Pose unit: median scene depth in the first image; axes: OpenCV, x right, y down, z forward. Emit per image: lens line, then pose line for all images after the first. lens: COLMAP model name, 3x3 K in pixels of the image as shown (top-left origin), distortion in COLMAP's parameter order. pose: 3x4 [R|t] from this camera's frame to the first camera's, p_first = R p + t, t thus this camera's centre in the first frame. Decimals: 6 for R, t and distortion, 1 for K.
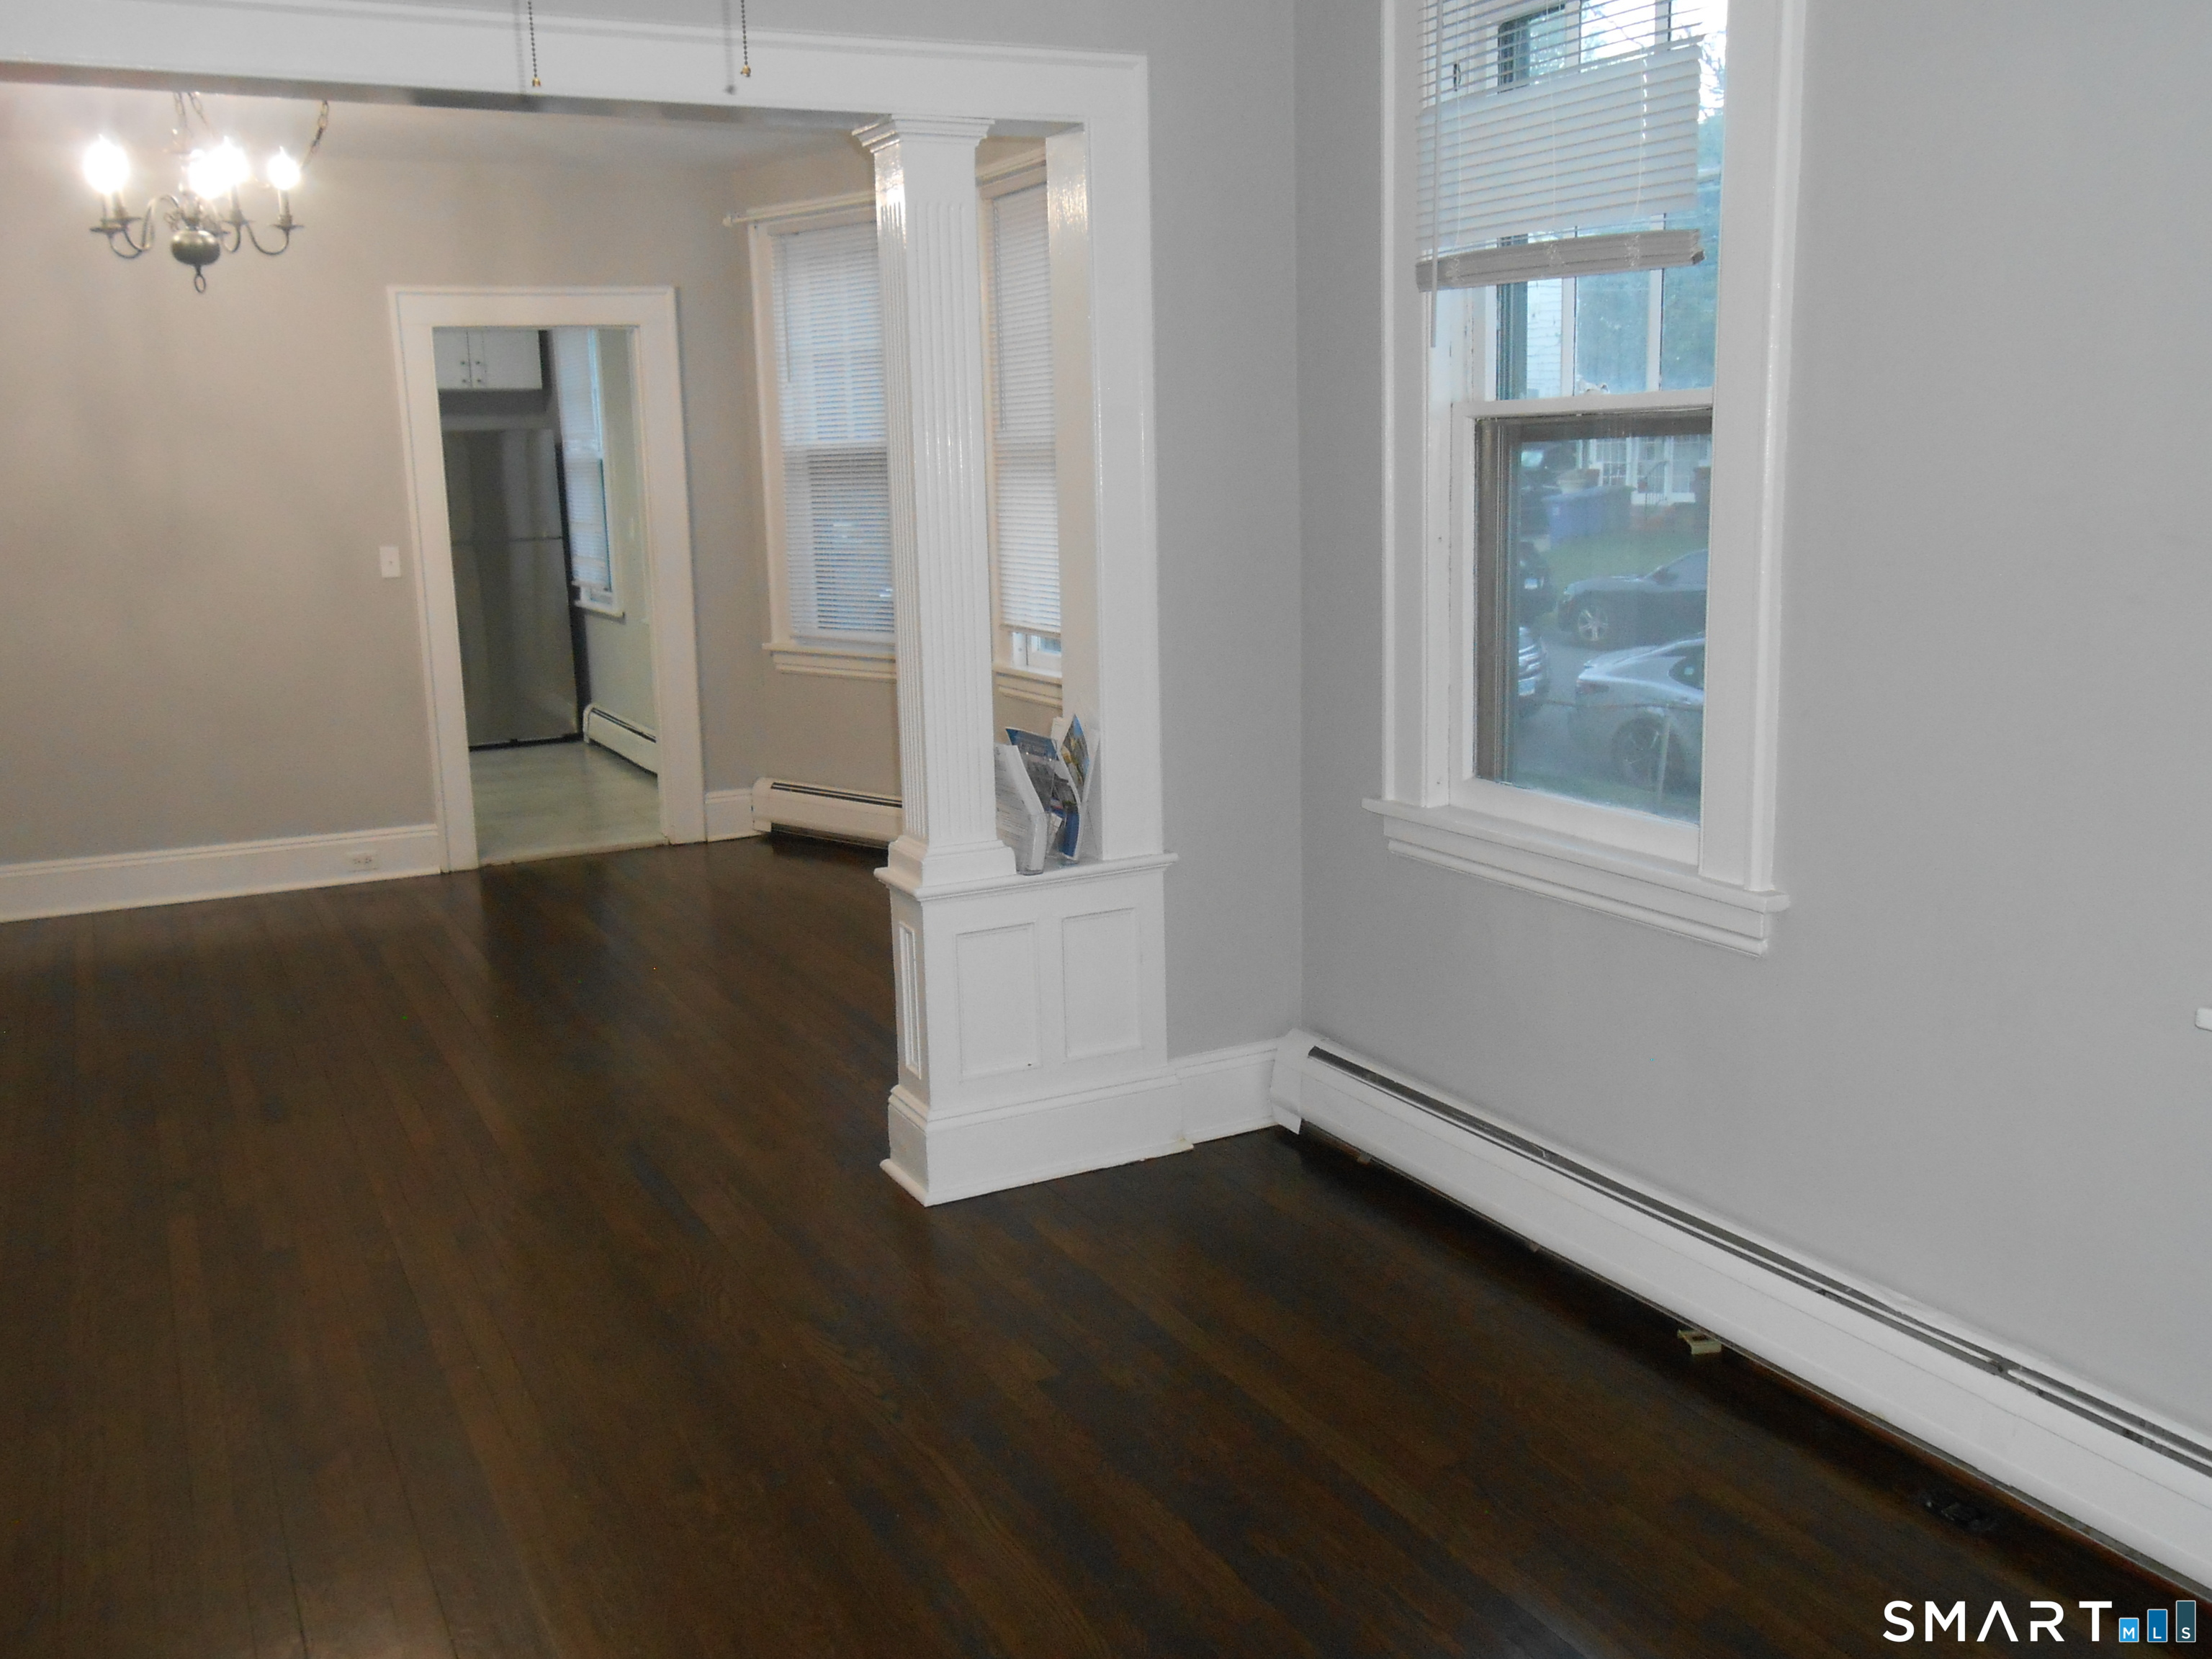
lens RADIAL K [[1919.2, 0, 1112.9], [0, 1919.2, 823.1], [0, 0, 1]] dist [-0.020847, 0.062603]
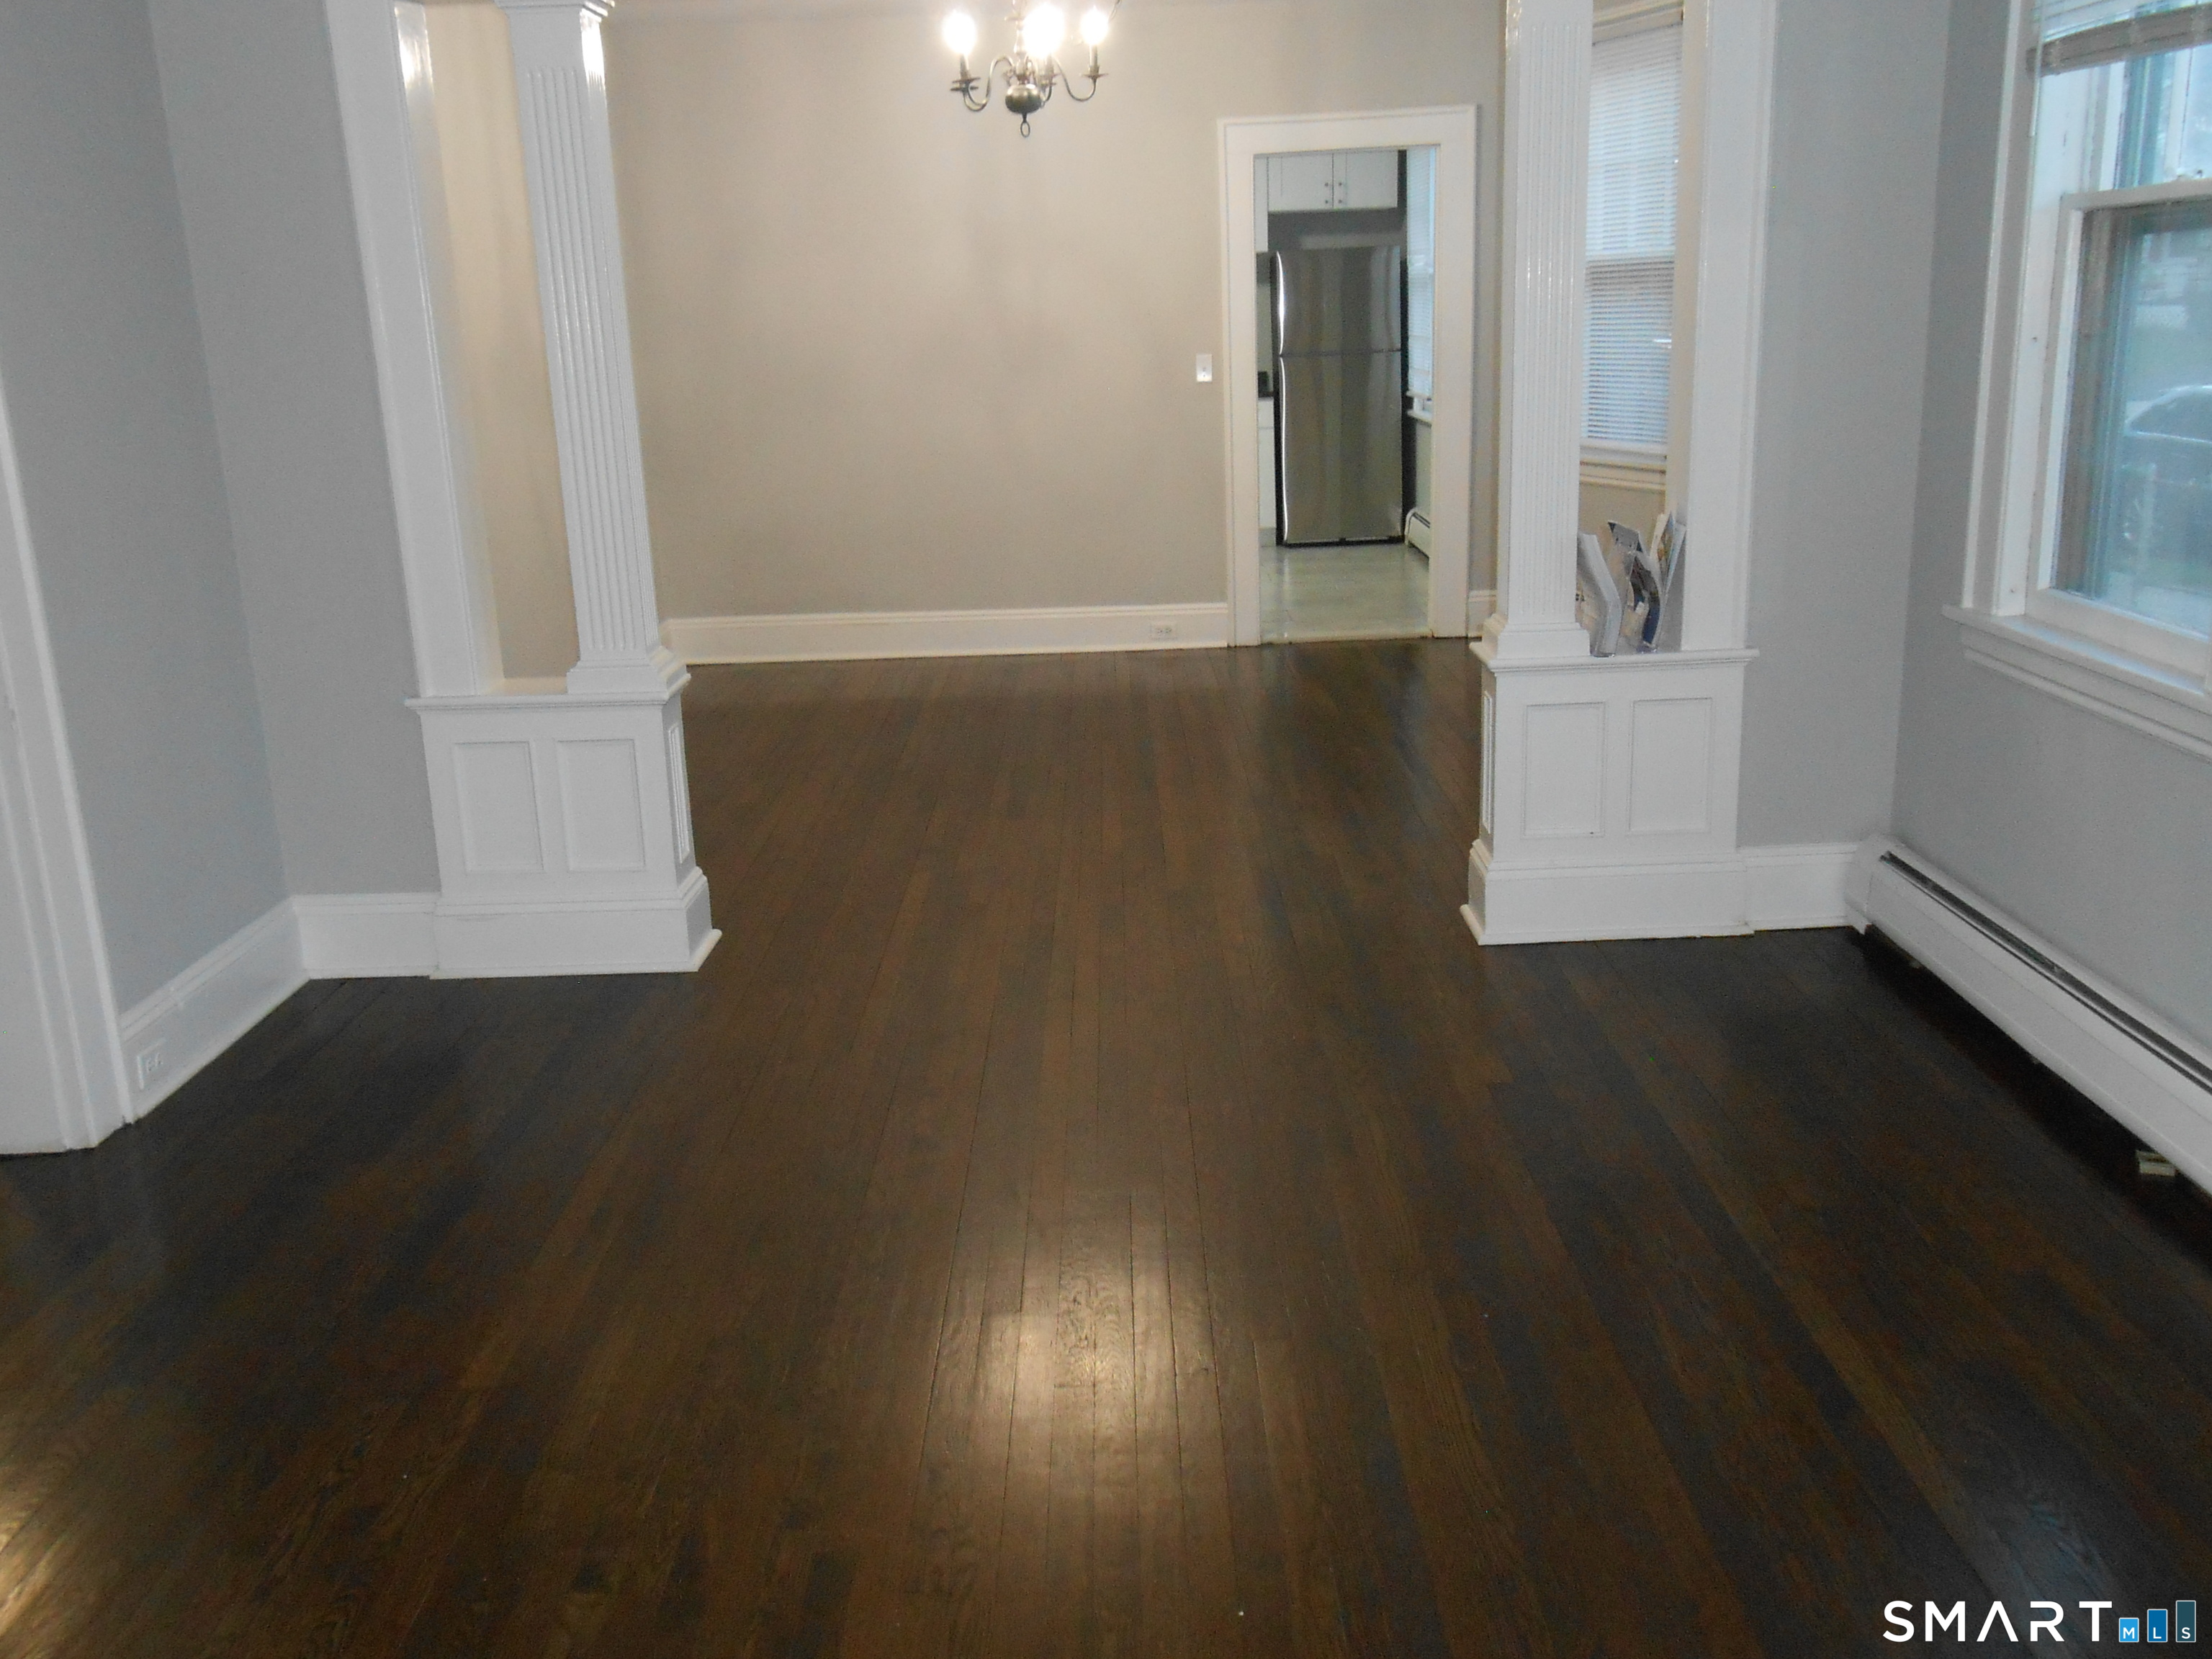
lens RADIAL K [[1919.2, 0, 1105.9], [0, 1919.2, 835.4], [0, 0, 1]] dist [-0.020847, 0.062603]
pose [[0.883750, 0.115152, -0.453571, 0.192793], [-0.070955, 0.991019, 0.113347, 0.021816], [0.462550, -0.067988, 0.883983, -0.084197]]
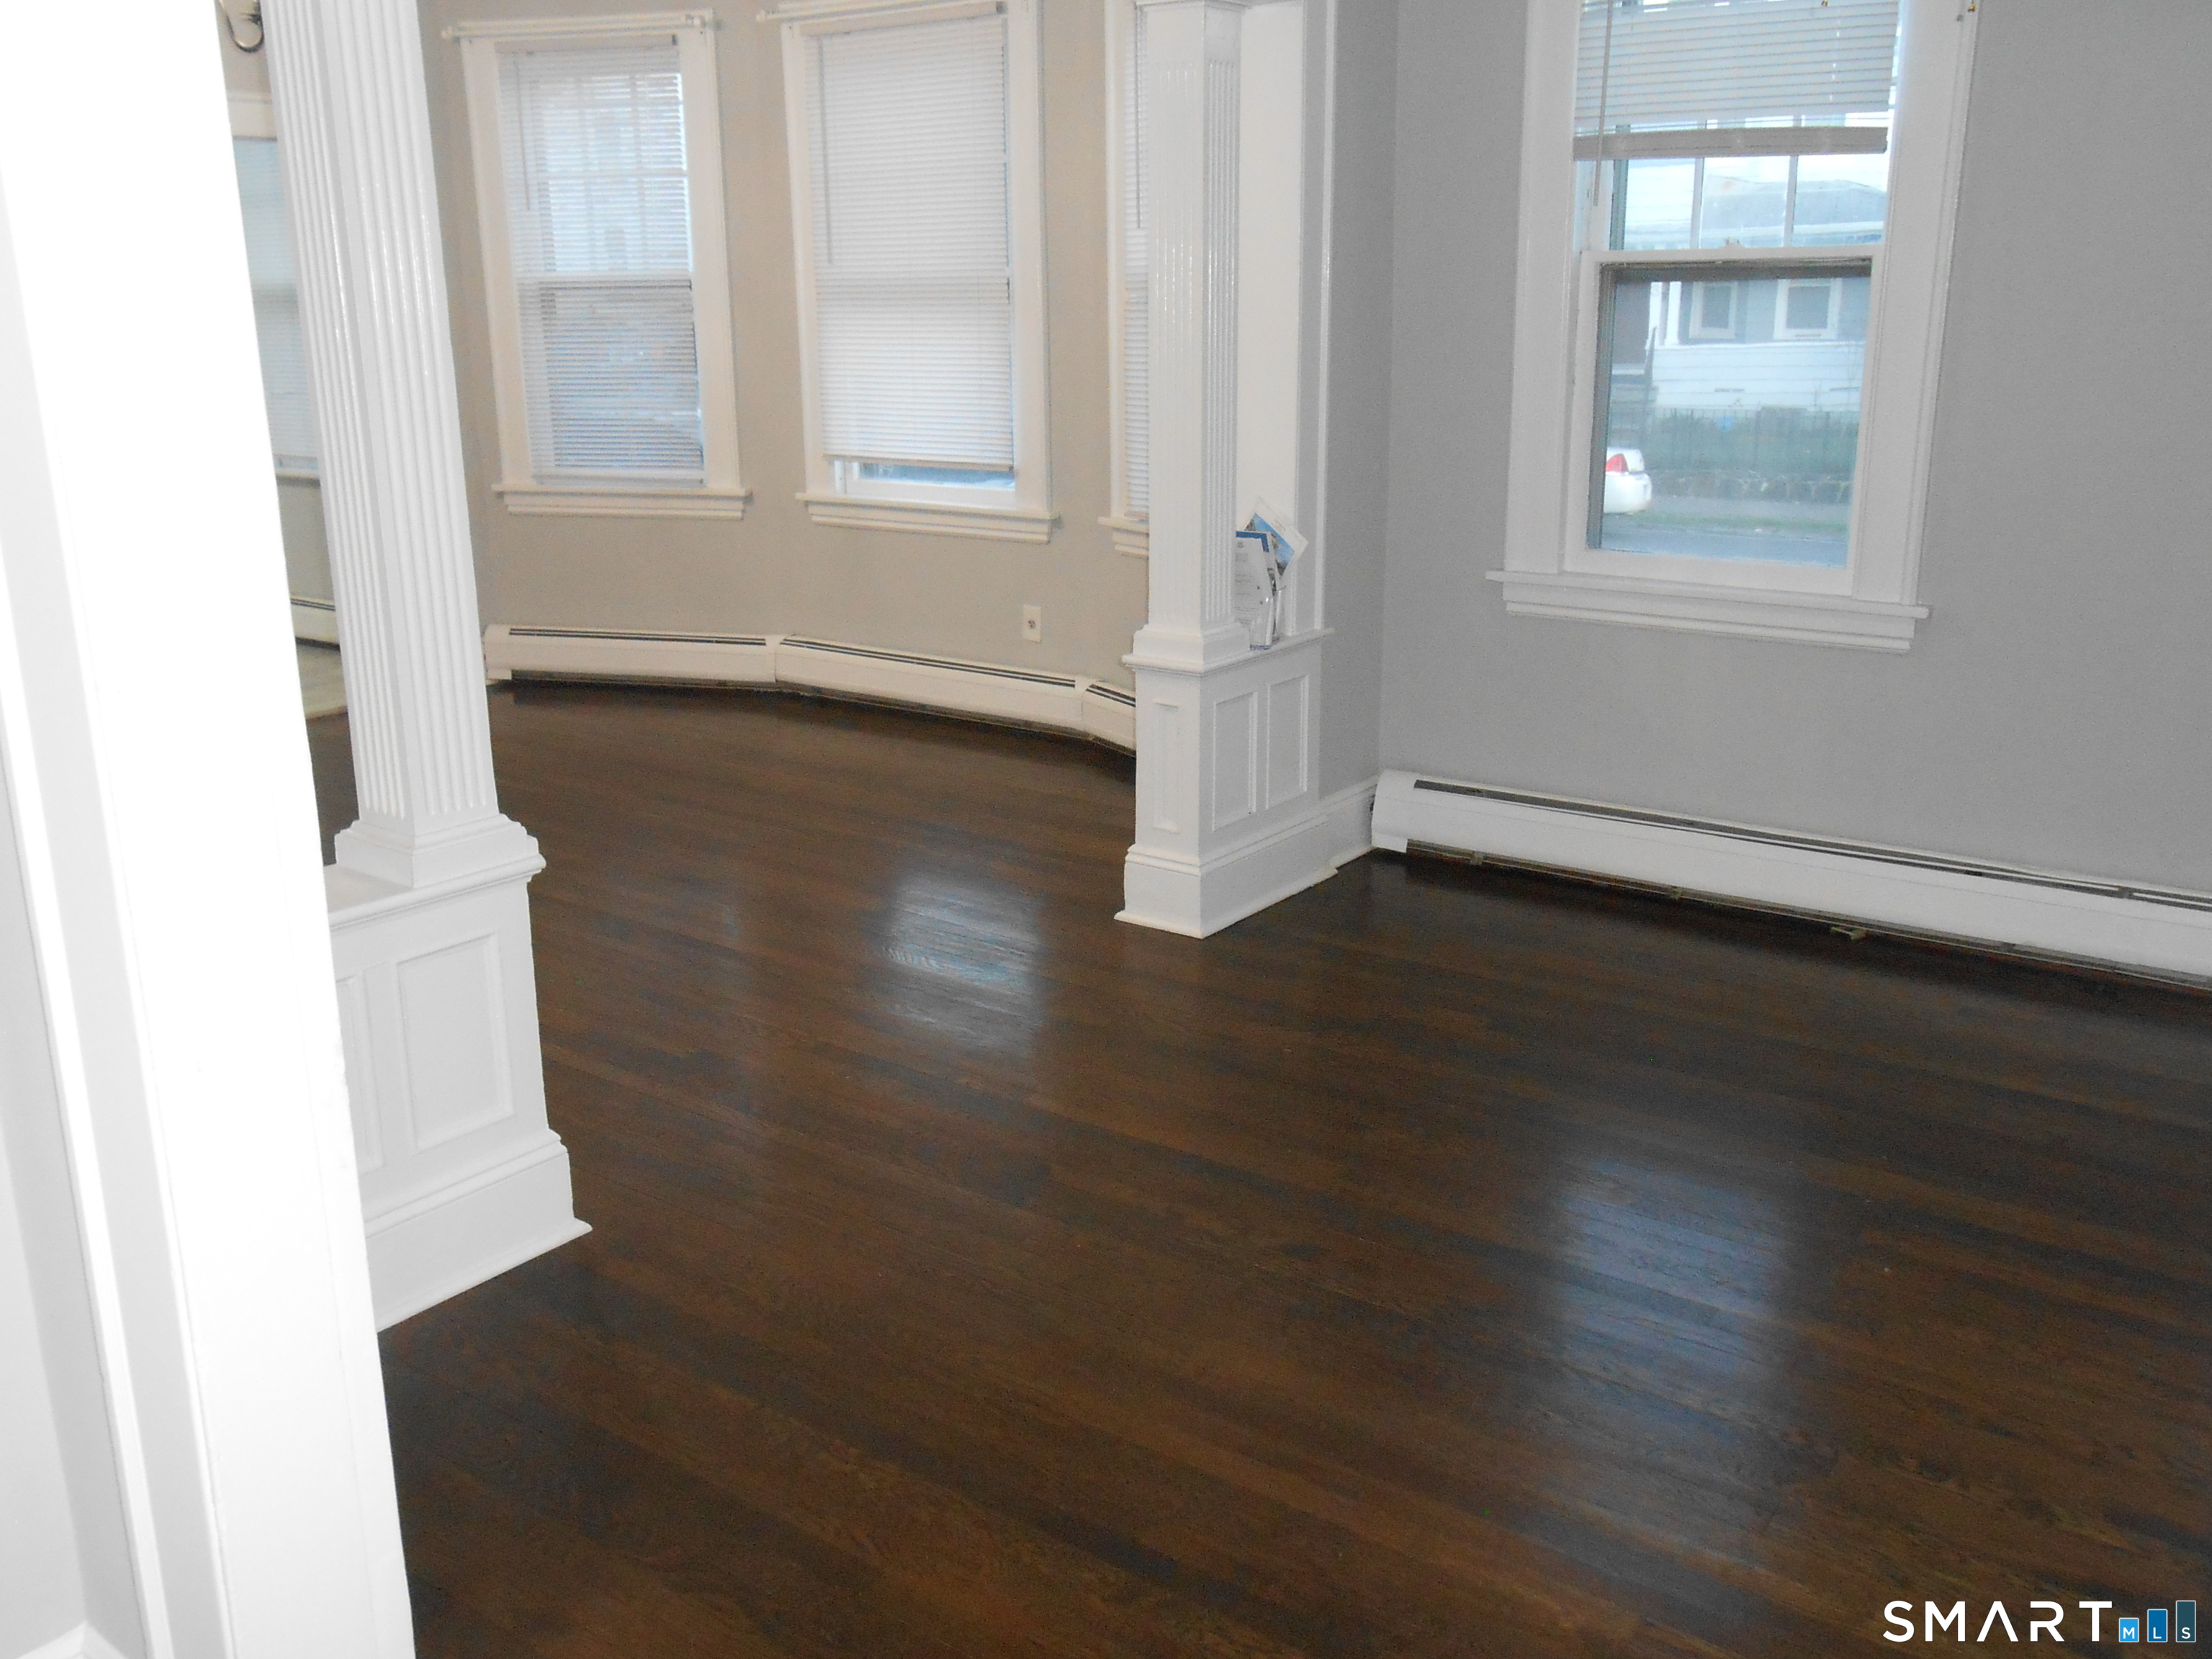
lens RADIAL K [[1919.2, 0, 1111.3], [0, 1919.2, 816.1], [0, 0, 1]] dist [-0.020847, 0.062603]
pose [[0.900519, -0.103405, 0.422343, -0.578772], [0.071727, 0.993331, 0.090267, 0.014080], [-0.428860, -0.050993, 0.901930, -0.028611]]
